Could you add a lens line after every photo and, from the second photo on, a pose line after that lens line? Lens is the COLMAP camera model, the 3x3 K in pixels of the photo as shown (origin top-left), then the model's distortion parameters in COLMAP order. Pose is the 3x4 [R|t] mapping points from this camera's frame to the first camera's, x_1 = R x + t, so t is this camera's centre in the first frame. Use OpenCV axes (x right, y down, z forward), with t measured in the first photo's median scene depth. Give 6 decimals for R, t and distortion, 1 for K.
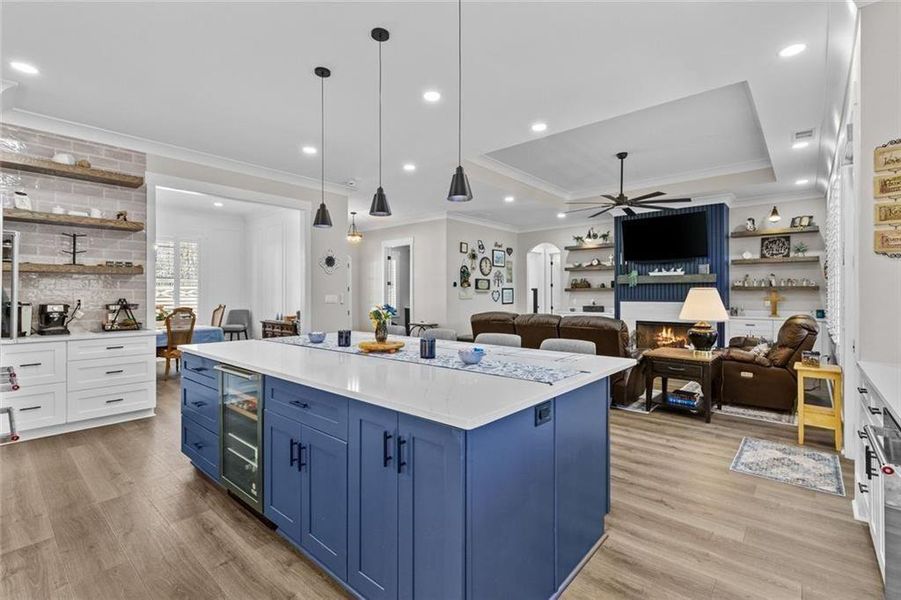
lens RADIAL K [[408.5, 0, 450.9], [0, 408.5, 293.7], [0, 0, 1]] dist [0.009607, -0.000564]
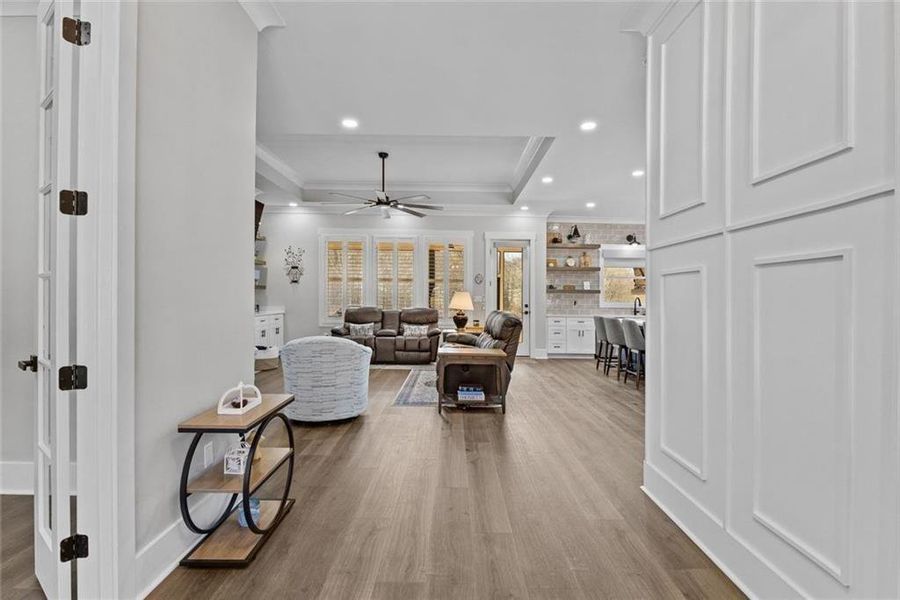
lens RADIAL K [[423.5, 0, 453.3], [0, 423.5, 283.1], [0, 0, 1]] dist [-0.021866, -0.000200]
pose [[-0.661252, 0.018497, 0.749936, -0.377331], [-0.014509, 0.999194, -0.037438, 0.011249], [-0.750023, -0.035636, -0.660451, 1.238491]]
